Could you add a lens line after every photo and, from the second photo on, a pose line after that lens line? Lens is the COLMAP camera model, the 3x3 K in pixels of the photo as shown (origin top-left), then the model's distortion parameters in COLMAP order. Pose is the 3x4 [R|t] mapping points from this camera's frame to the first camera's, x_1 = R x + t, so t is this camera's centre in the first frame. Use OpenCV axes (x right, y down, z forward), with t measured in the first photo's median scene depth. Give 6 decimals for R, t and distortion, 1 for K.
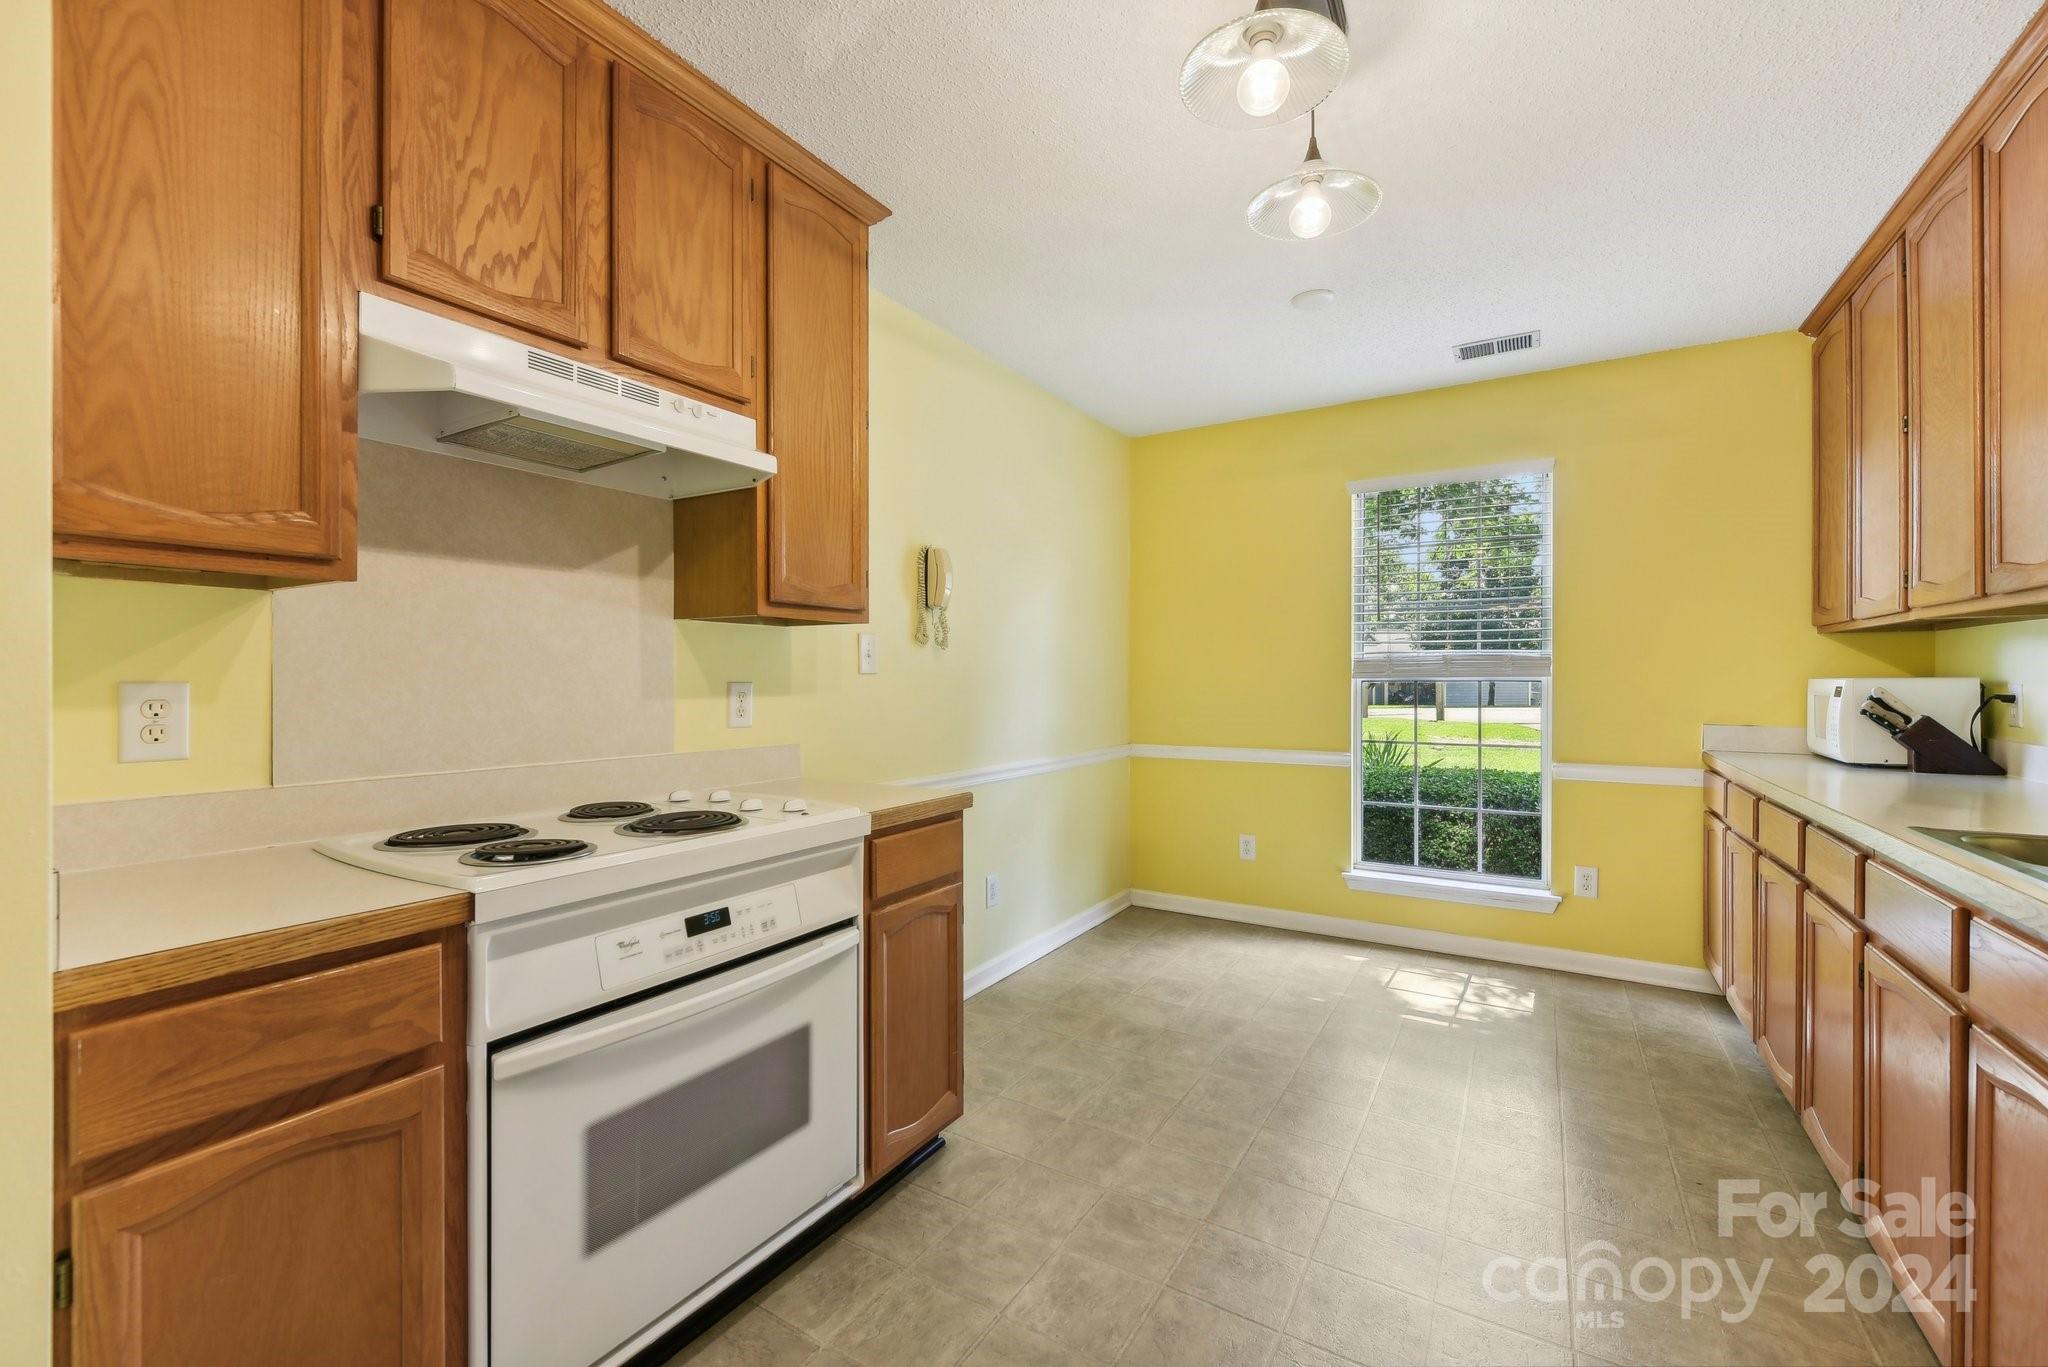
lens RADIAL K [[832.6, 0, 1051.5], [0, 832.6, 681.2], [0, 0, 1]] dist [-0.001003, -0.002271]
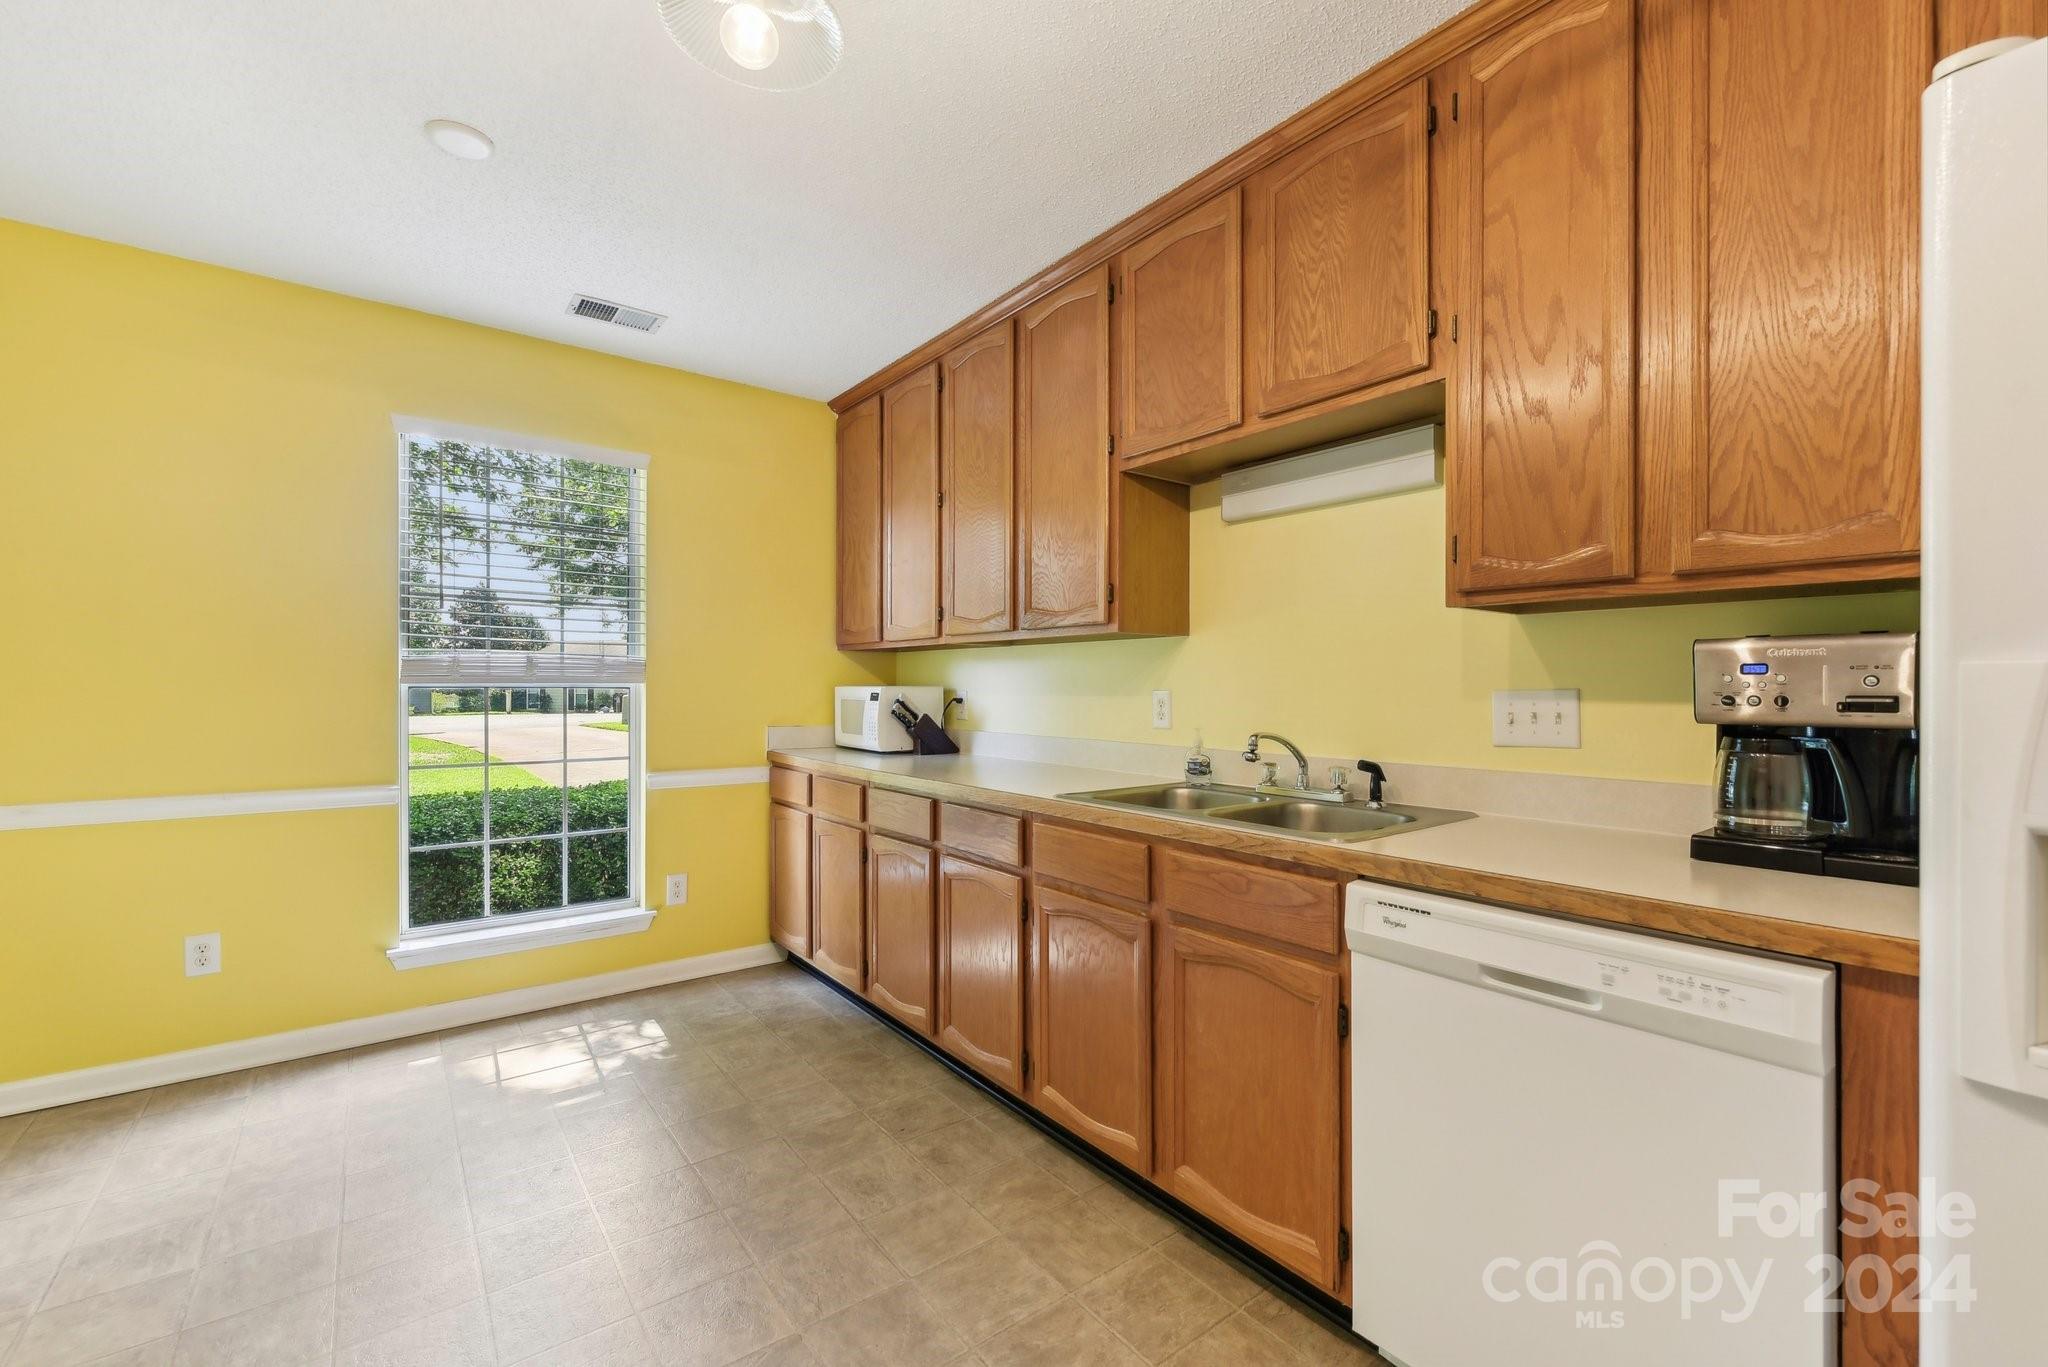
lens RADIAL K [[832.6, 0, 1022.4], [0, 832.6, 689.7], [0, 0, 1]] dist [-0.001003, -0.002271]
pose [[0.375483, 0.002075, 0.926827, -0.123172], [-0.002666, 0.999996, -0.001159, 0.002104], [-0.926826, -0.002036, 0.375486, 0.237964]]
